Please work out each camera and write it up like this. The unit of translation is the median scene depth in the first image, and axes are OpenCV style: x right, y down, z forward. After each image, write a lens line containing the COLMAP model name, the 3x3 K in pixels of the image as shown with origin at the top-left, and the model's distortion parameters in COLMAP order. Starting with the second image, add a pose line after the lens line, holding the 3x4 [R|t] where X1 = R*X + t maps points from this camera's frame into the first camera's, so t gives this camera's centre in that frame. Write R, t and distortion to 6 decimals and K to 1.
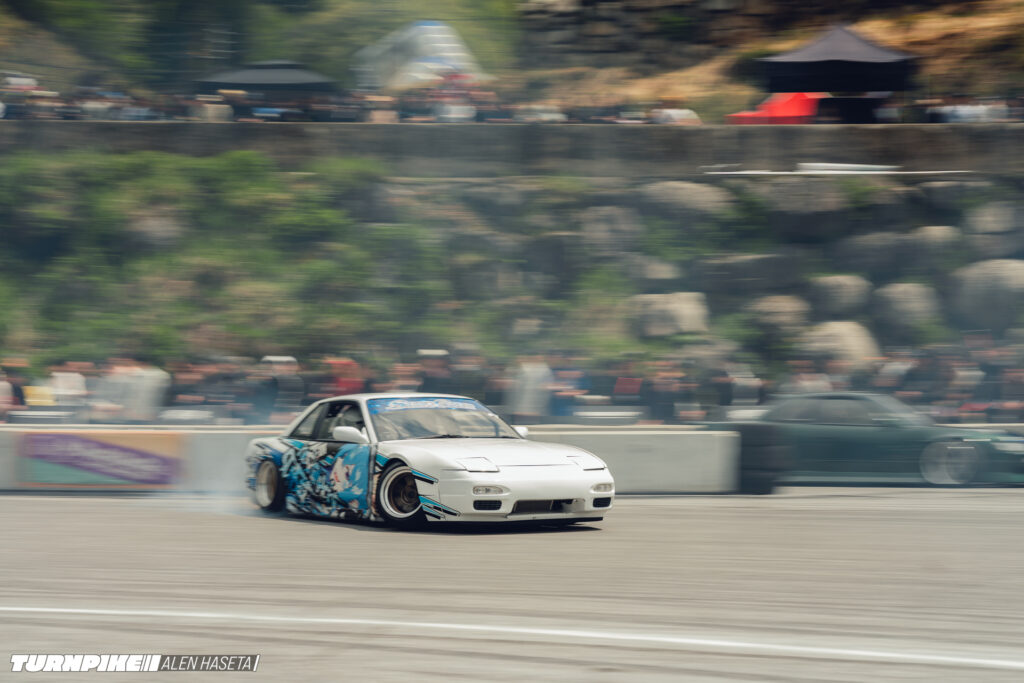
lens RADIAL K [[2049.0, 0, 512.0], [0, 2049.0, 341.5], [0, 0, 1]] dist [0.031078, -0.181419]
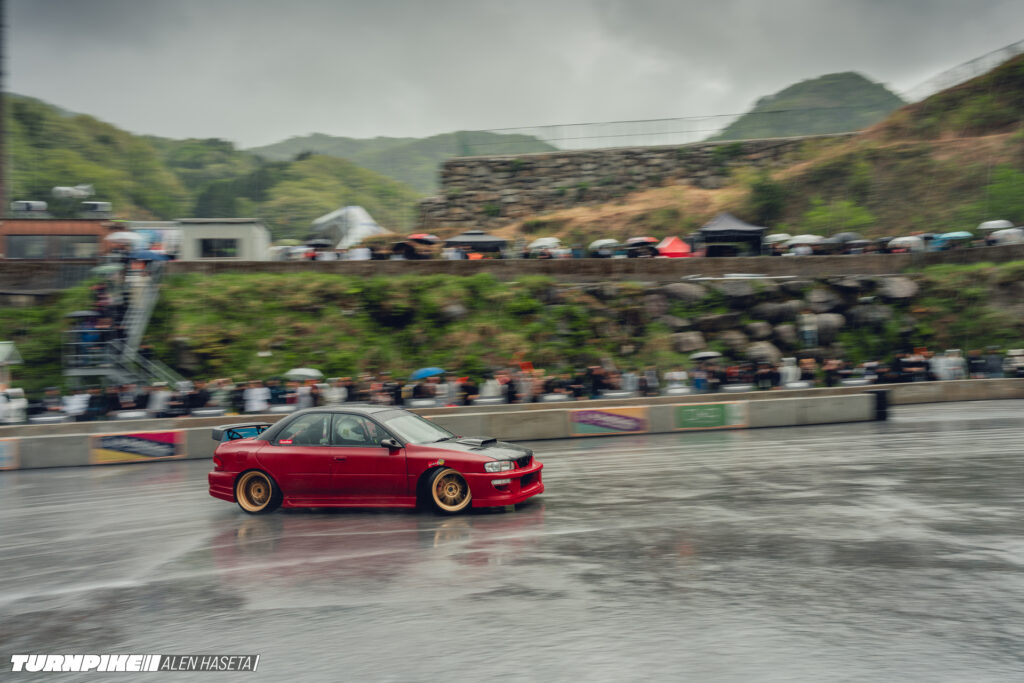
lens RADIAL K [[916.6, 0, 512.0], [0, 916.6, 341.5], [0, 0, 1]] dist [0.002938, 0.001624]
pose [[0.968812, -0.036134, 0.245149, -0.356482], [0.037206, 0.999308, 0.000261, -0.020511], [-0.244988, 0.008868, 0.969485, 0.056469]]
